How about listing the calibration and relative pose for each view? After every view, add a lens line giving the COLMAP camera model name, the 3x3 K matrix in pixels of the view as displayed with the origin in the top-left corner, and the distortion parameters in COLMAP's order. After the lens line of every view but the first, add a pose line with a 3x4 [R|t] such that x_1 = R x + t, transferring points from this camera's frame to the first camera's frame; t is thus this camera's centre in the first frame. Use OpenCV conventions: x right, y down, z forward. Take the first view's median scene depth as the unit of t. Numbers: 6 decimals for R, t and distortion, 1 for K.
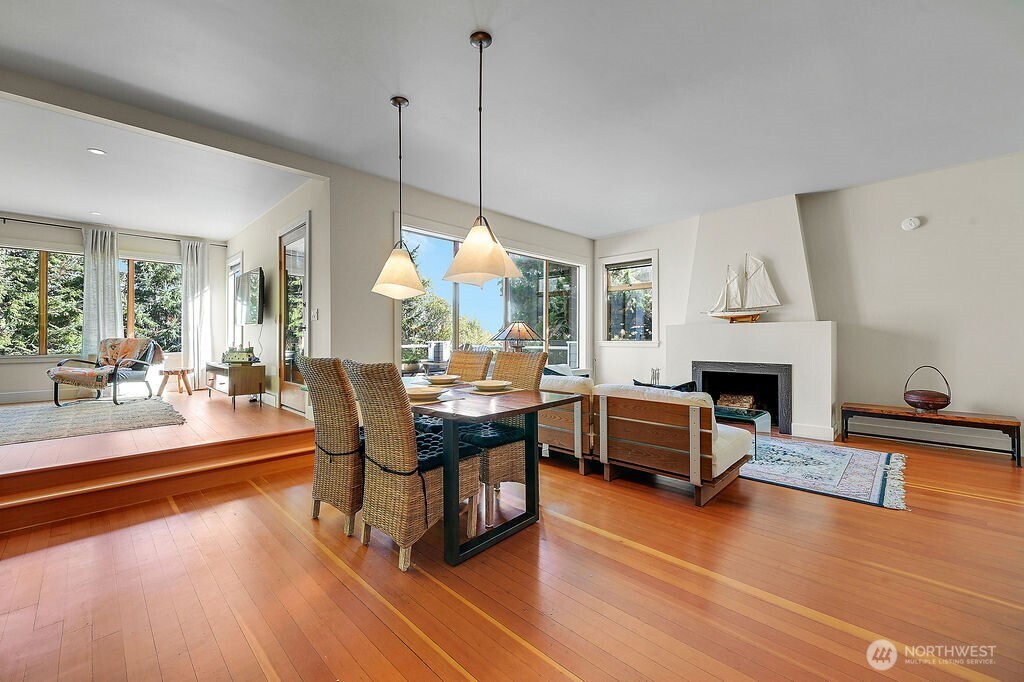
lens RADIAL K [[414.2, 0, 509.2], [0, 414.2, 336.9], [0, 0, 1]] dist [0.000627, 0.000057]
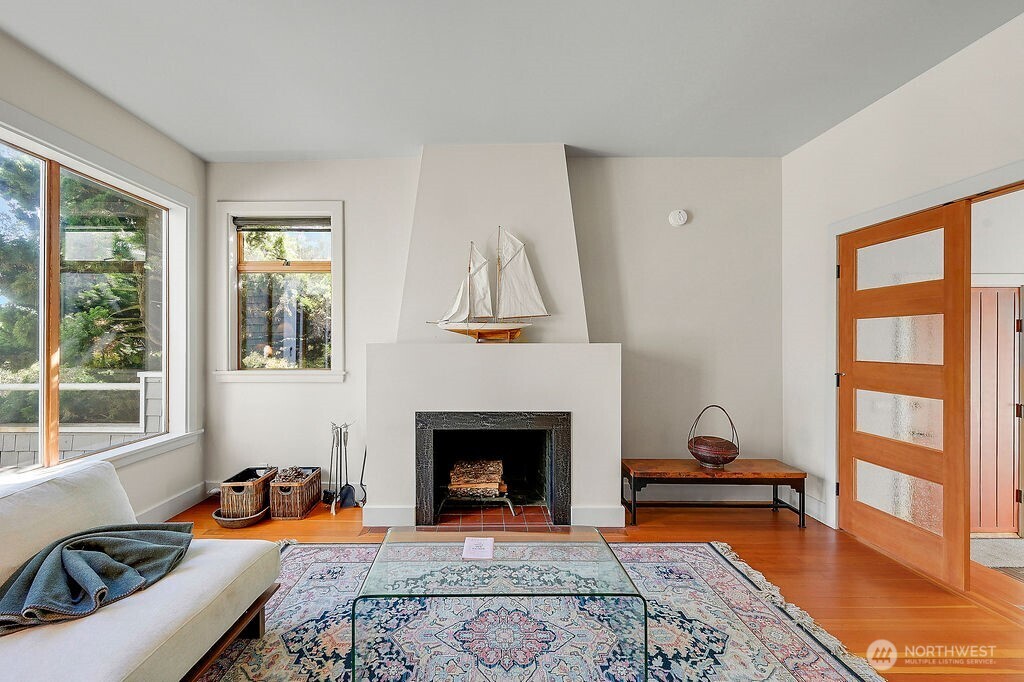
lens RADIAL K [[420.3, 0, 478.4], [0, 420.3, 341.8], [0, 0, 1]] dist [-0.001093, -0.000121]
pose [[0.727969, 0.001910, 0.685608, 0.111053], [-0.003296, 0.999994, 0.000714, -0.028560], [-0.685603, -0.002780, 0.727971, 0.473613]]
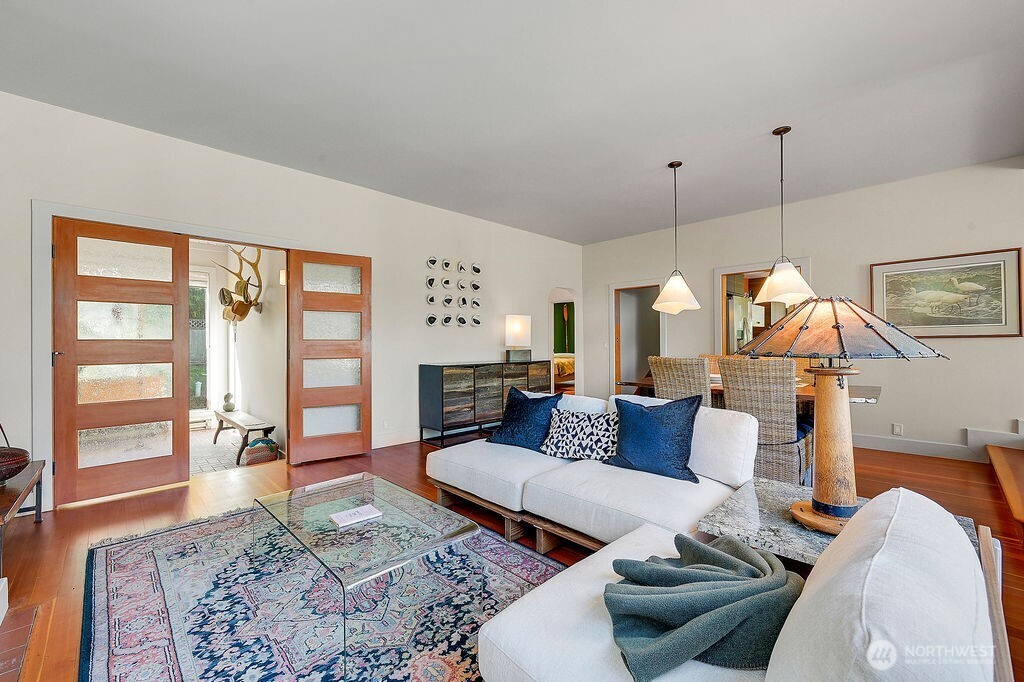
lens RADIAL K [[414.2, 0, 509.2], [0, 414.2, 336.9], [0, 0, 1]] dist [0.000627, 0.000057]
pose [[-0.999504, 0.011279, 0.029418, 0.242861], [0.010979, 0.999886, -0.010341, 0.010959], [-0.029532, -0.010013, -0.999514, 1.232659]]
